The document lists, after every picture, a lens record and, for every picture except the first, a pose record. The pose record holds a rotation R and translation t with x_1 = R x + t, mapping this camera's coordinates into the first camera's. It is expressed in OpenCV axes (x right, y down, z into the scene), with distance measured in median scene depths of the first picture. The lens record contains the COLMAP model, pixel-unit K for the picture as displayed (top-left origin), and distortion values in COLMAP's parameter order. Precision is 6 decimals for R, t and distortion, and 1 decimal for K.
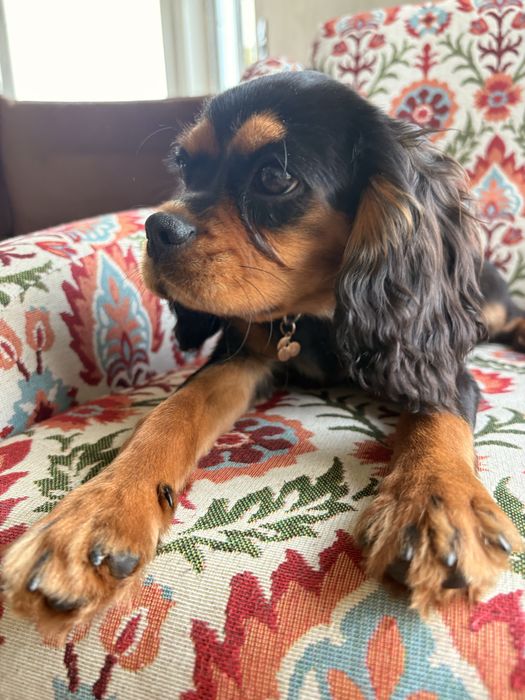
lens RADIAL K [[556.7, 0, 268.0], [0, 556.7, 354.0], [0, 0, 1]] dist [0.020014, -0.055903]
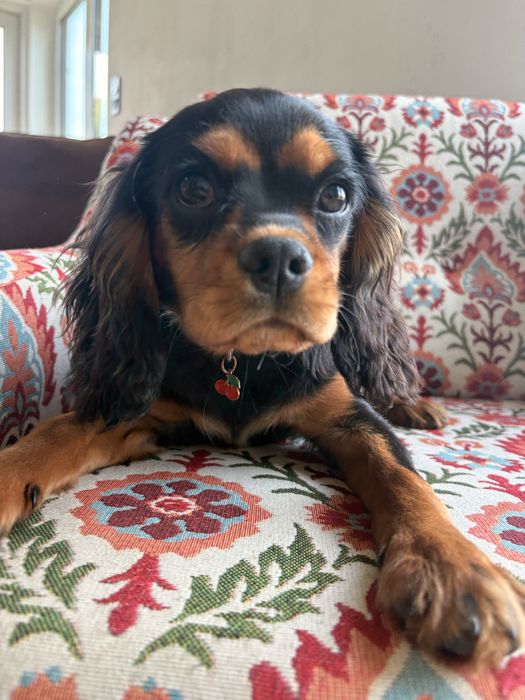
lens RADIAL K [[547.6, 0, 260.9], [0, 547.6, 350.3], [0, 0, 1]] dist [-0.003037, -0.027681]
pose [[0.952654, 0.054239, 0.299179, -0.208443], [-0.023765, 0.994233, -0.104574, -0.011463], [-0.303125, 0.092513, 0.948449, 0.070455]]
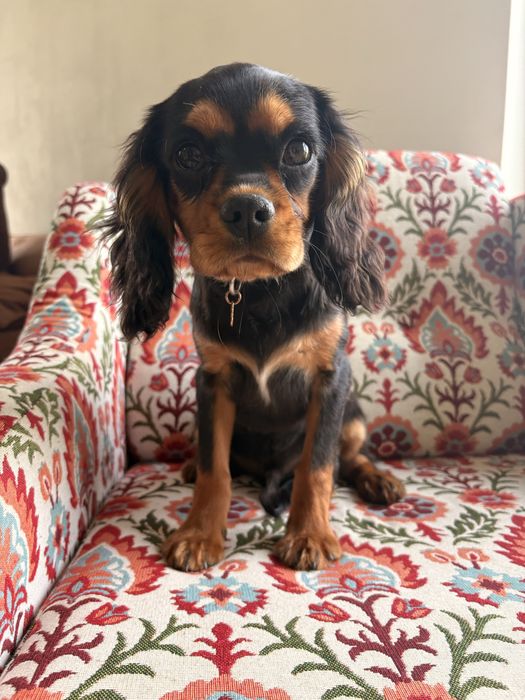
lens RADIAL K [[547.6, 0, 252.3], [0, 547.6, 349.2], [0, 0, 1]] dist [-0.003037, -0.027681]
pose [[0.908675, -0.013735, 0.417277, -0.350497], [0.062431, 0.992691, -0.103276, -0.342773], [-0.412809, 0.119896, 0.902892, 0.188820]]
